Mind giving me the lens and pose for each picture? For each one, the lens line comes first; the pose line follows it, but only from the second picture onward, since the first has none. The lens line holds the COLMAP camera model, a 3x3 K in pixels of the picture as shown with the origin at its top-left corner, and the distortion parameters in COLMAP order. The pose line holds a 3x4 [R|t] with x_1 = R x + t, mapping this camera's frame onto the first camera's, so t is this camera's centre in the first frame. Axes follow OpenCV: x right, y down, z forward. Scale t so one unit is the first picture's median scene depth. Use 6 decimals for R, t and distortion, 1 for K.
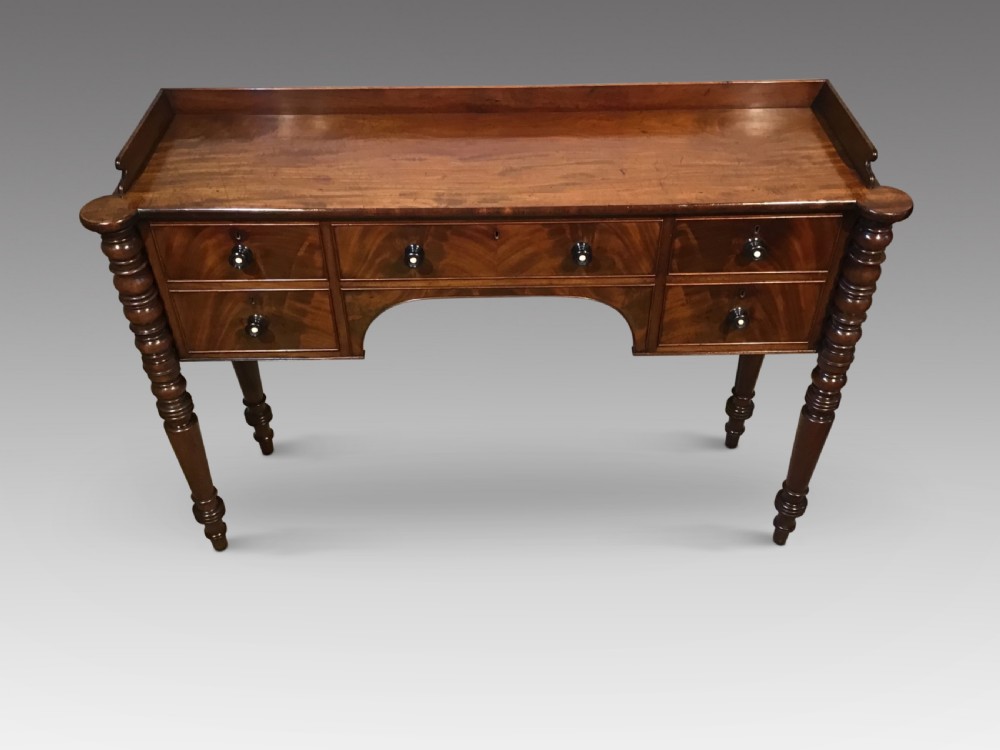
lens RADIAL K [[907.3, 0, 496.4], [0, 907.3, 368.0], [0, 0, 1]] dist [0.130560, -0.274941]
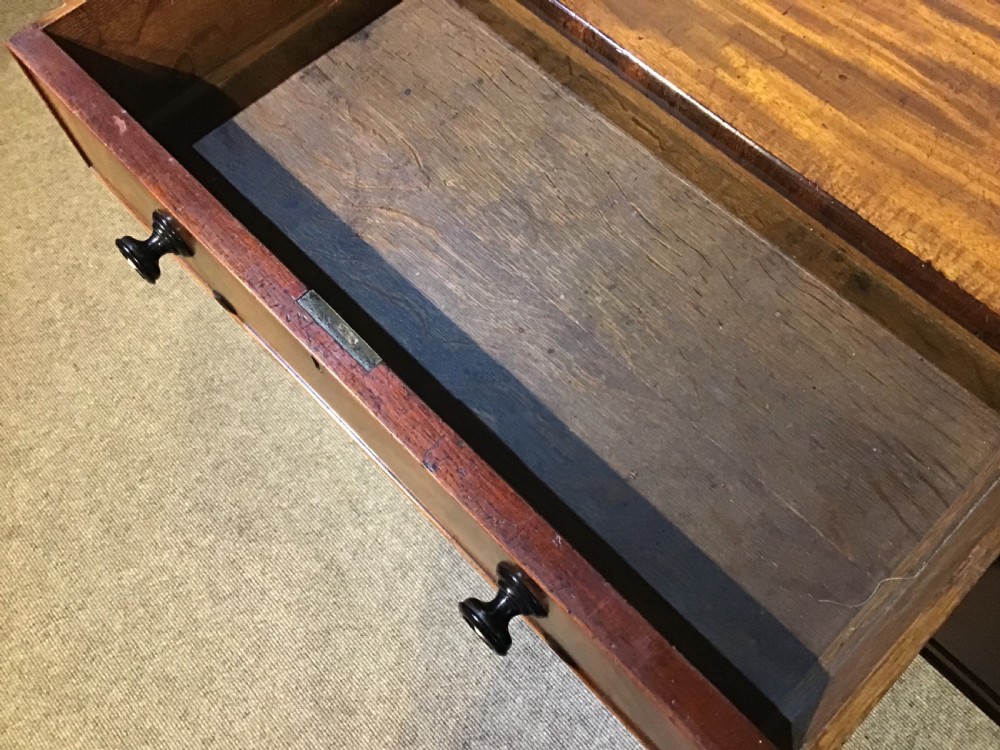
lens RADIAL K [[907.3, 0, 496.4], [0, 907.3, 368.0], [0, 0, 1]] dist [0.130560, -0.274941]
pose [[0.670884, 0.653616, -0.350288, 0.141619], [-0.479917, 0.742789, 0.466844, -0.205133], [0.565327, -0.145089, 0.812006, 0.669420]]
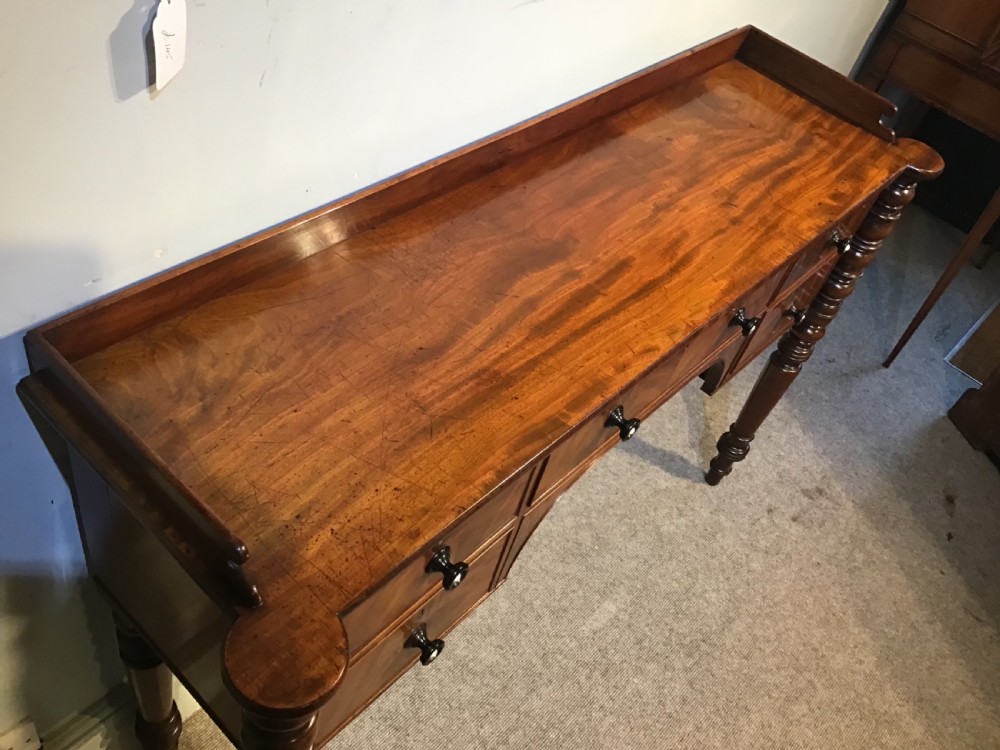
lens RADIAL K [[907.3, 0, 496.4], [0, 907.3, 368.0], [0, 0, 1]] dist [0.130560, -0.274941]
pose [[0.661293, -0.425015, 0.618105, -0.537175], [0.311394, 0.905186, 0.289262, -0.373732], [-0.682441, 0.001187, 0.730940, 0.554328]]
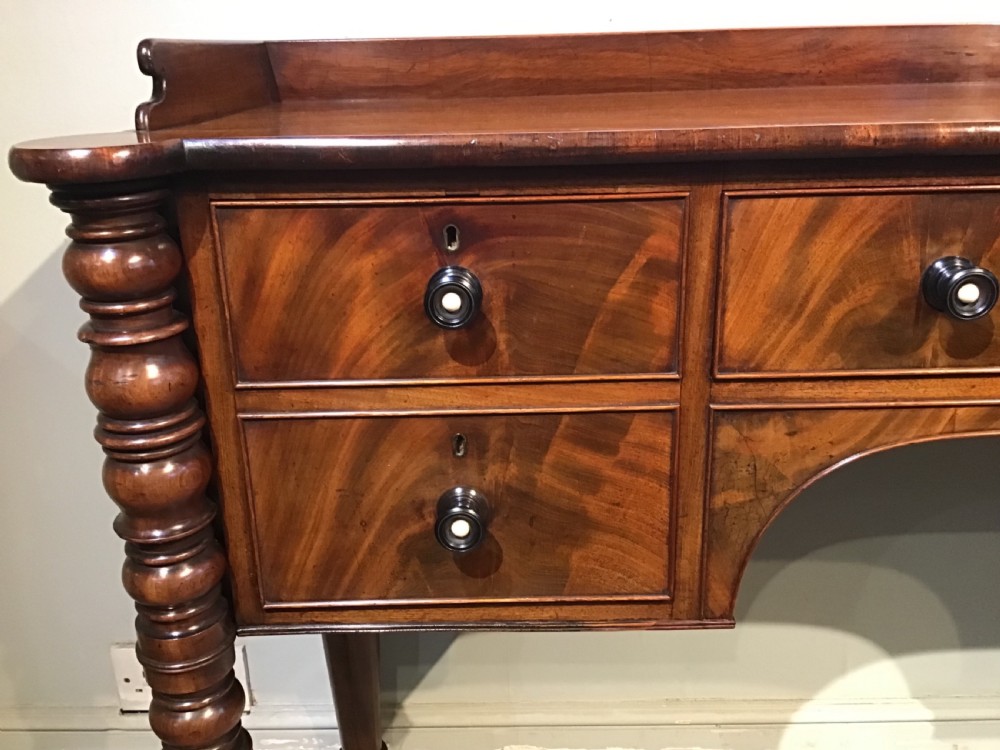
lens RADIAL K [[907.3, 0, 496.4], [0, 907.3, 368.0], [0, 0, 1]] dist [0.130560, -0.274941]
pose [[0.999537, -0.008913, -0.029081, -0.245995], [-0.002227, 0.932088, -0.362224, 0.028521], [0.030335, 0.362121, 0.931637, 0.667359]]
